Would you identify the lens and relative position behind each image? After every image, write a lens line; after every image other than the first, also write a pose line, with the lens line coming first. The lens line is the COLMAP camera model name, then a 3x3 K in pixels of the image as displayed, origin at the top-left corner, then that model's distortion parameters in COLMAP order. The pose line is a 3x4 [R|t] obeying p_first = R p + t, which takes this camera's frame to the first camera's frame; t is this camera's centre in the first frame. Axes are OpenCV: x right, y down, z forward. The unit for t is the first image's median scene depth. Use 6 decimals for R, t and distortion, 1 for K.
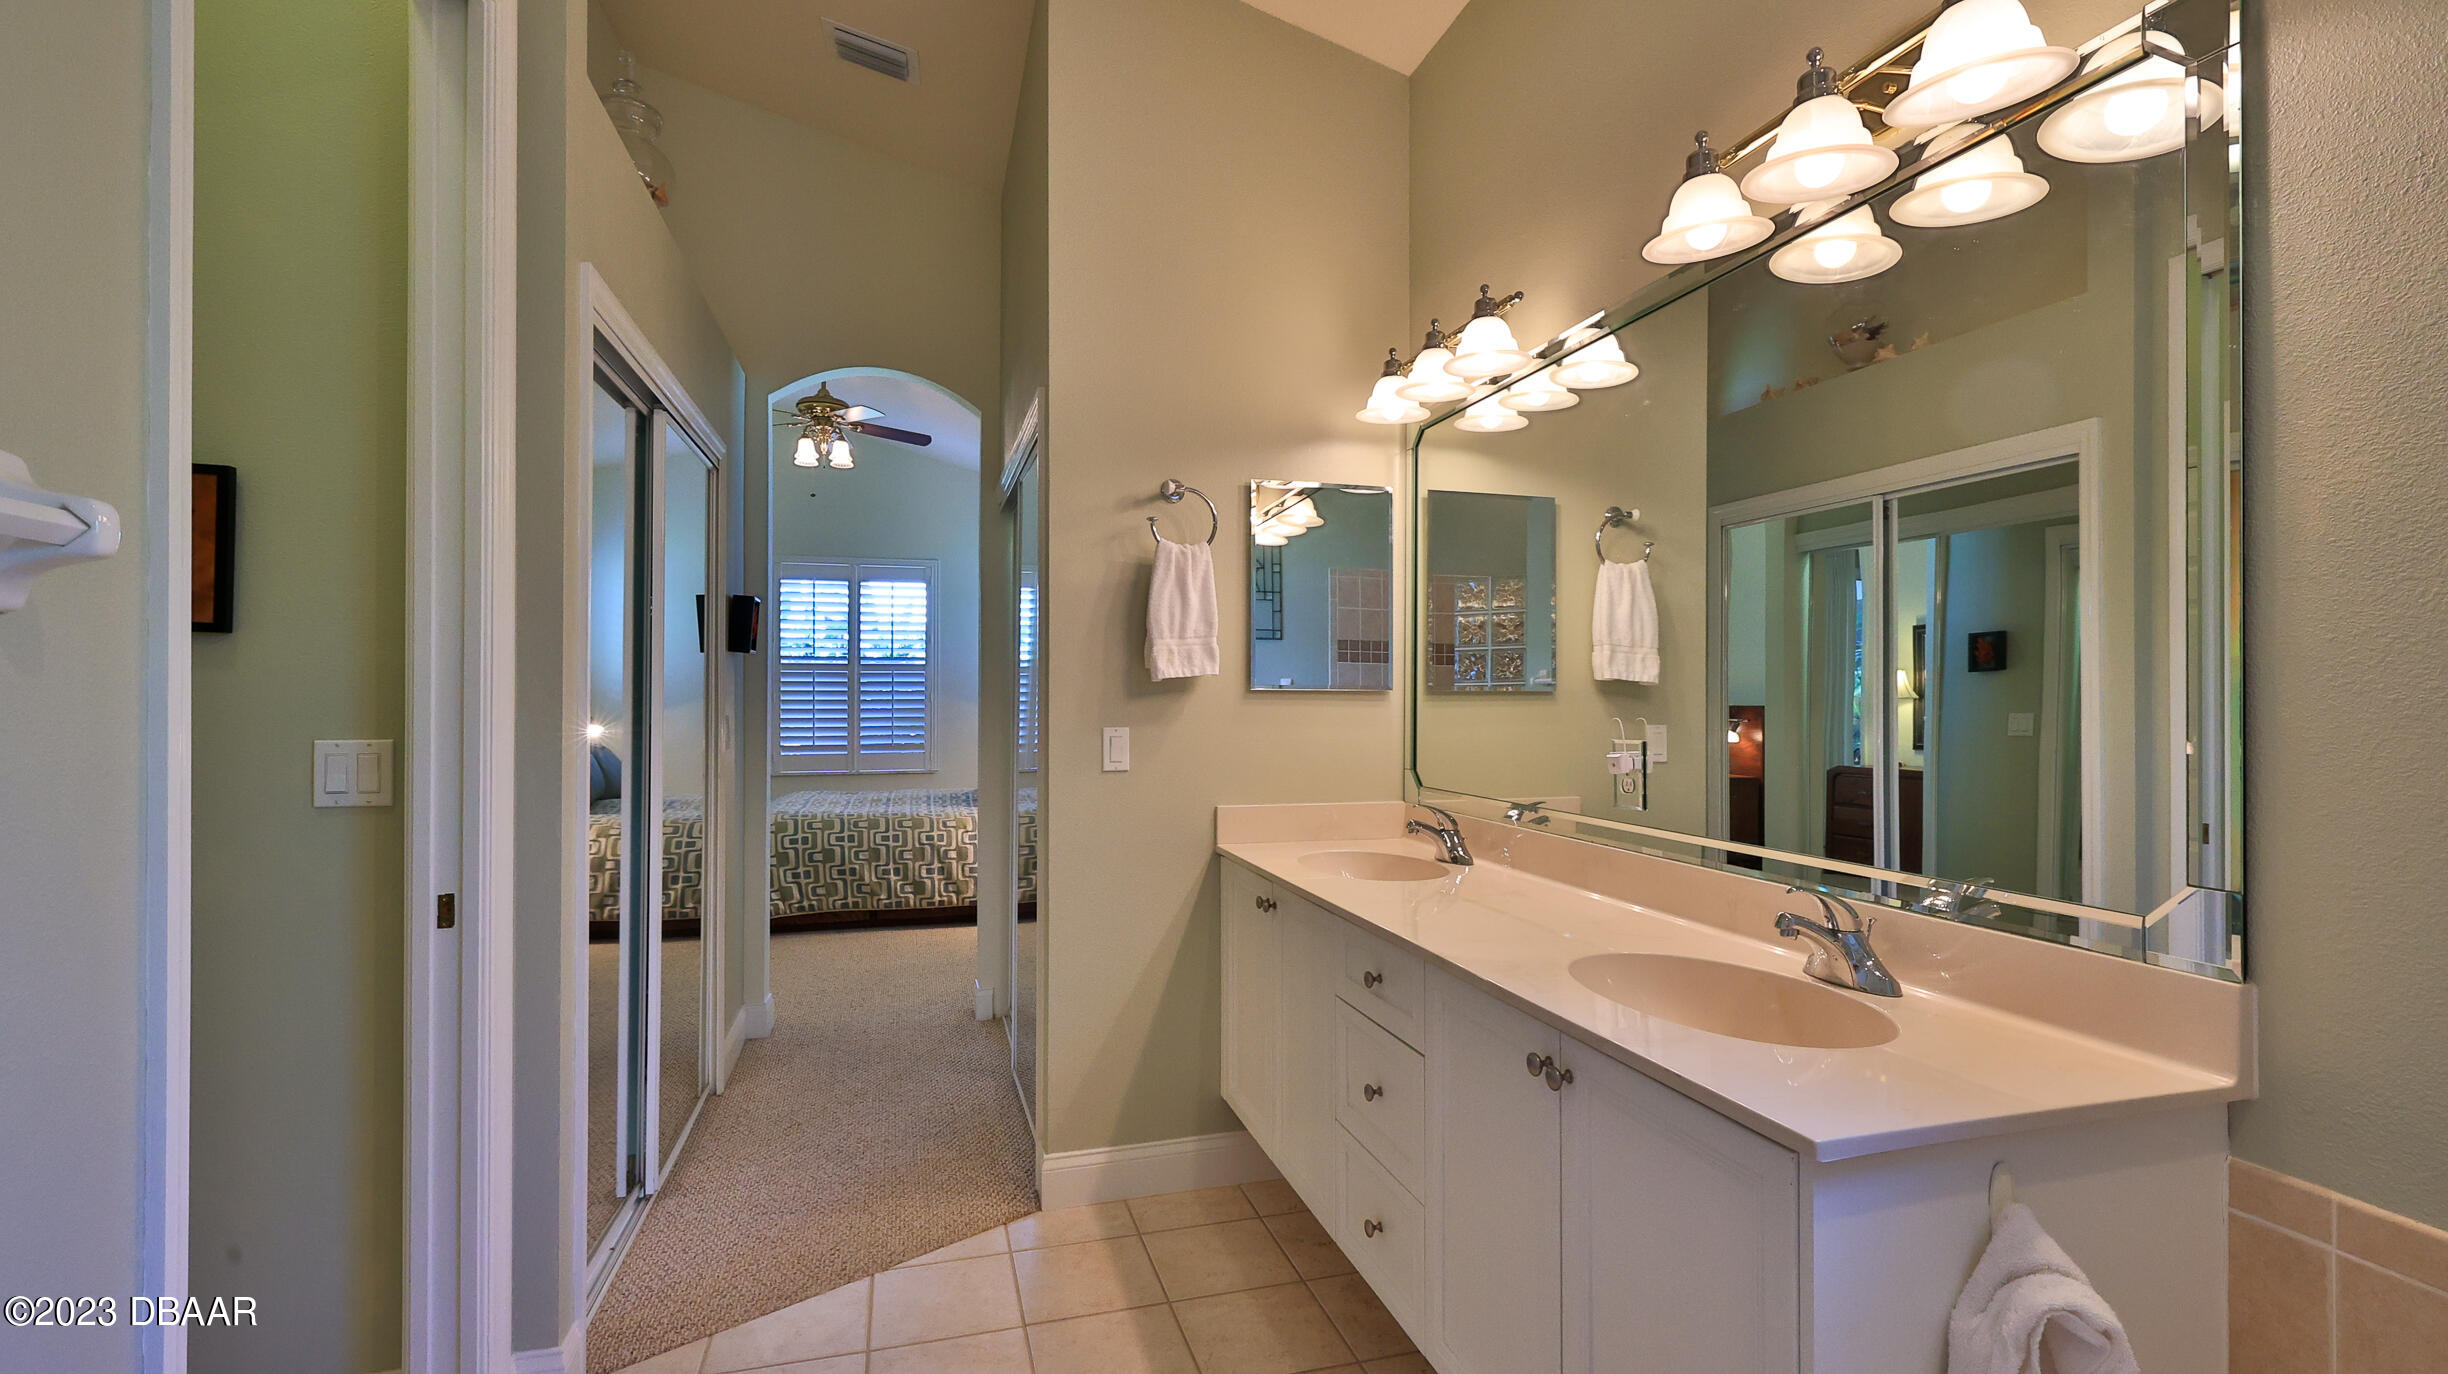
lens RADIAL K [[1082.3, 0, 1219.3], [0, 1082.3, 684.2], [0, 0, 1]] dist [-0.000038, 0.000303]
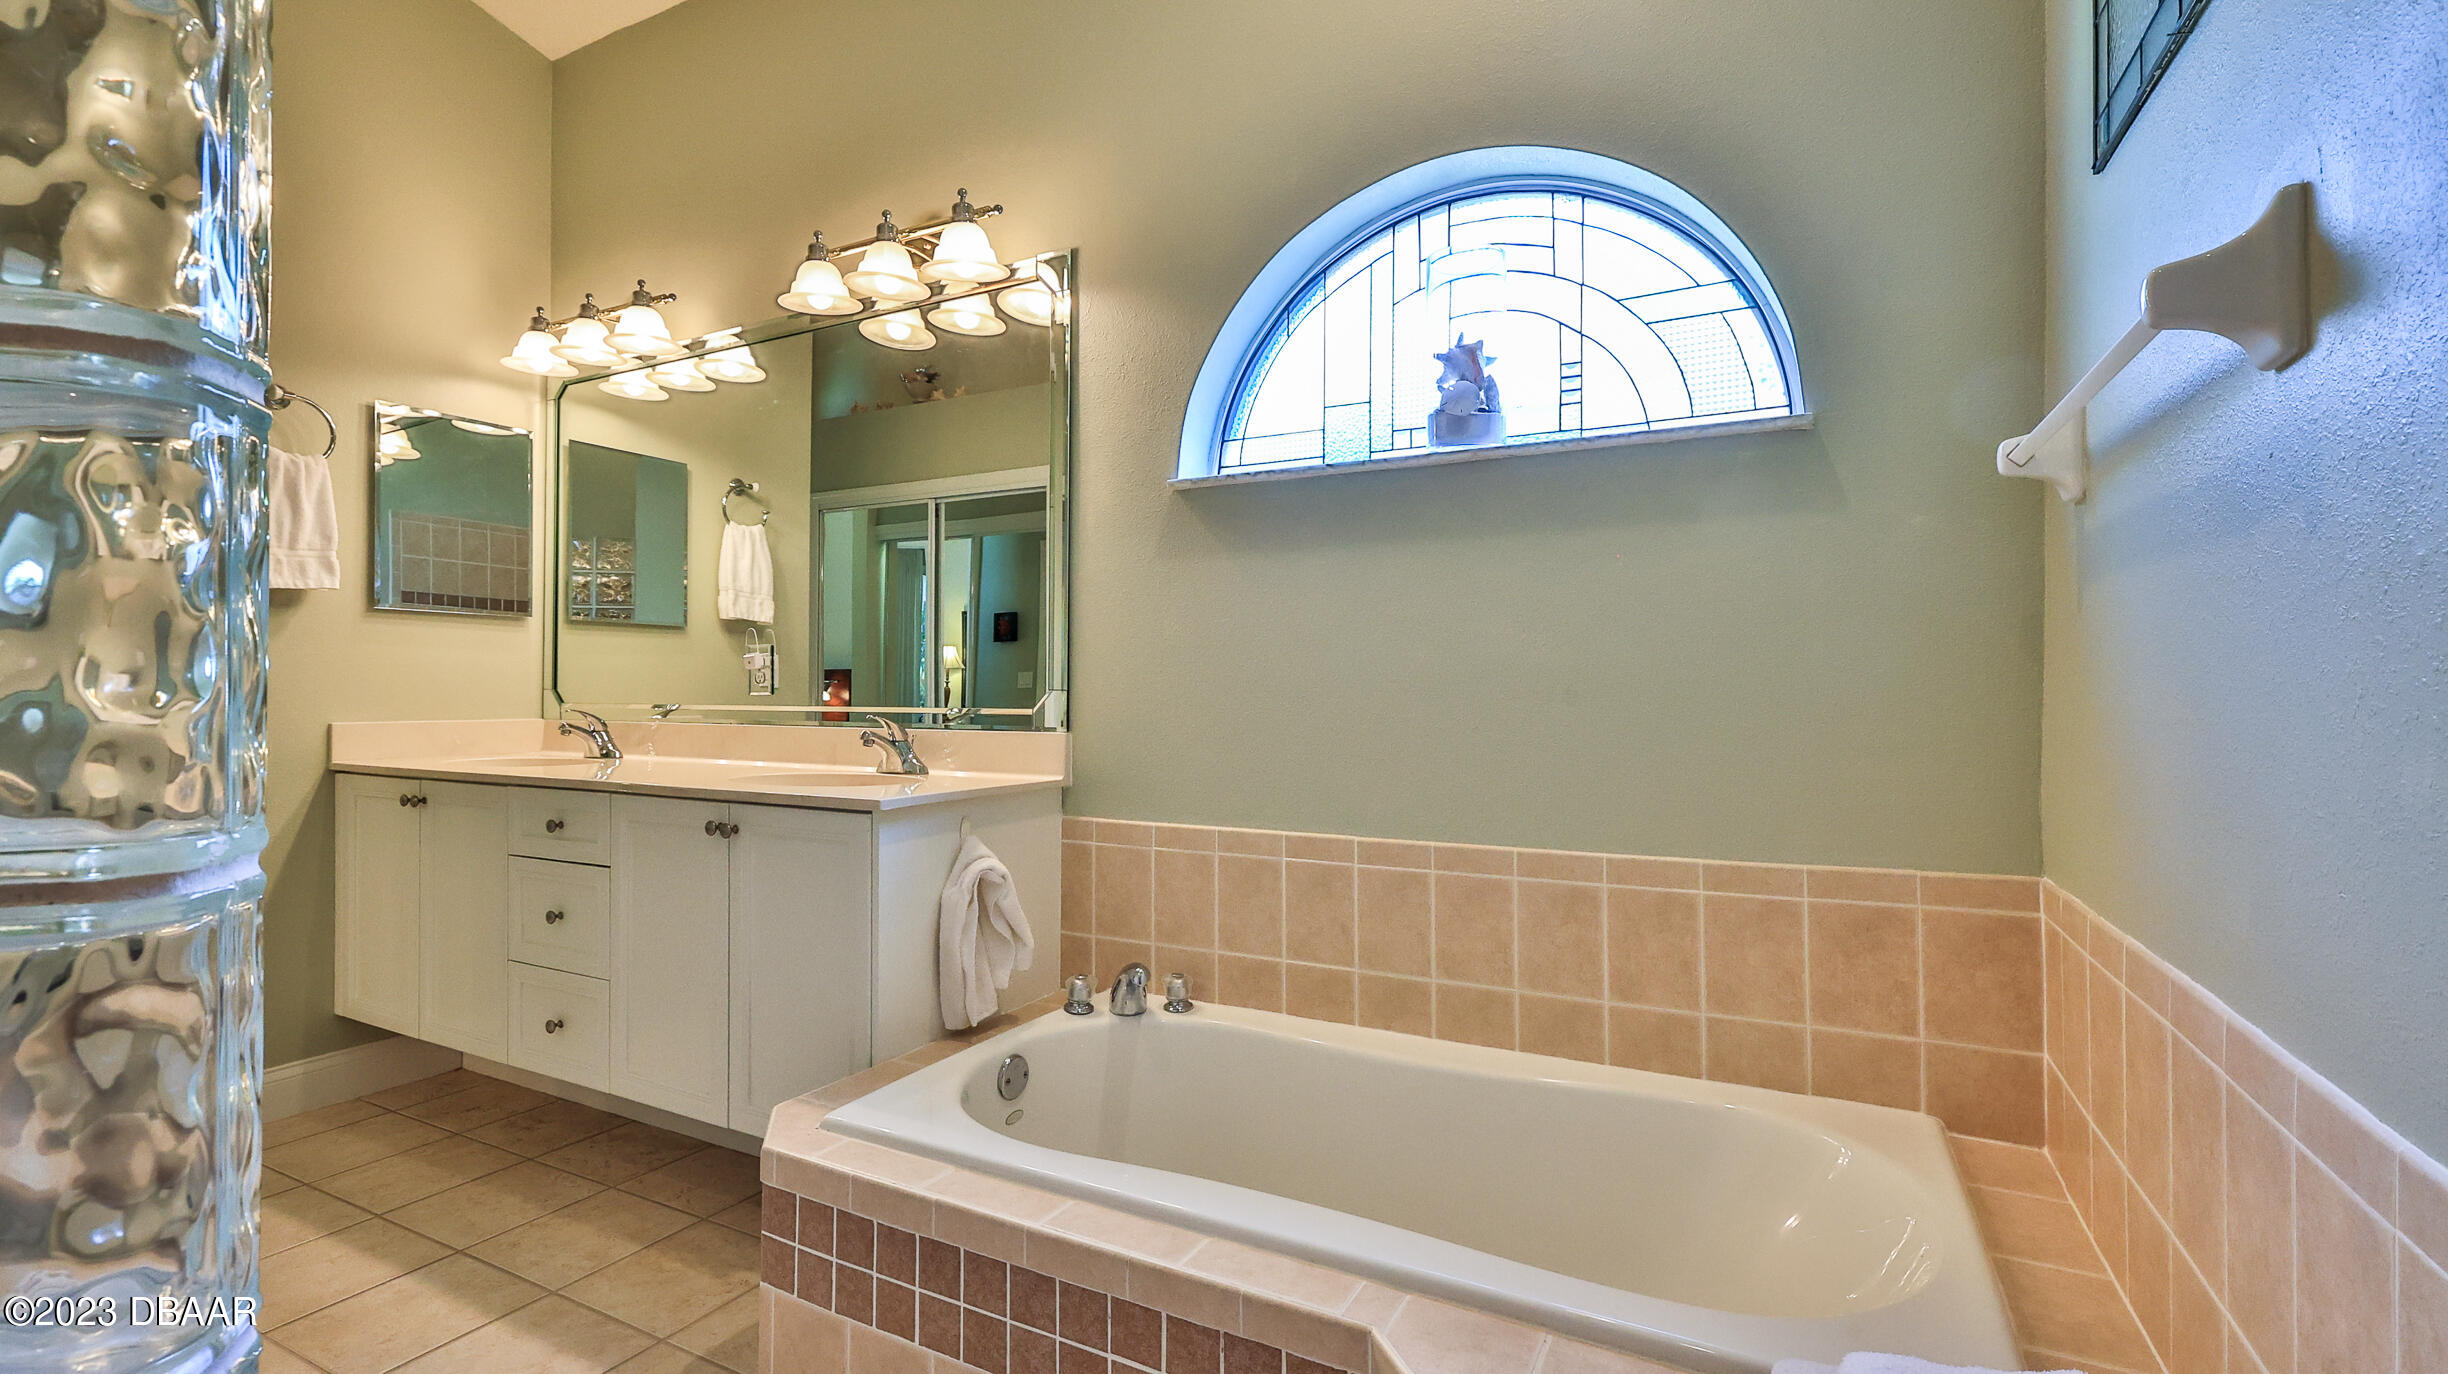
lens RADIAL K [[1071.6, 0, 1228.1], [0, 1071.6, 680.8], [0, 0, 1]] dist [-0.001588, -0.000509]
pose [[0.691654, 0.003677, 0.722219, -0.146643], [-0.006528, 0.999978, 0.001161, 0.069695], [-0.722199, -0.005518, 0.691663, -0.280792]]
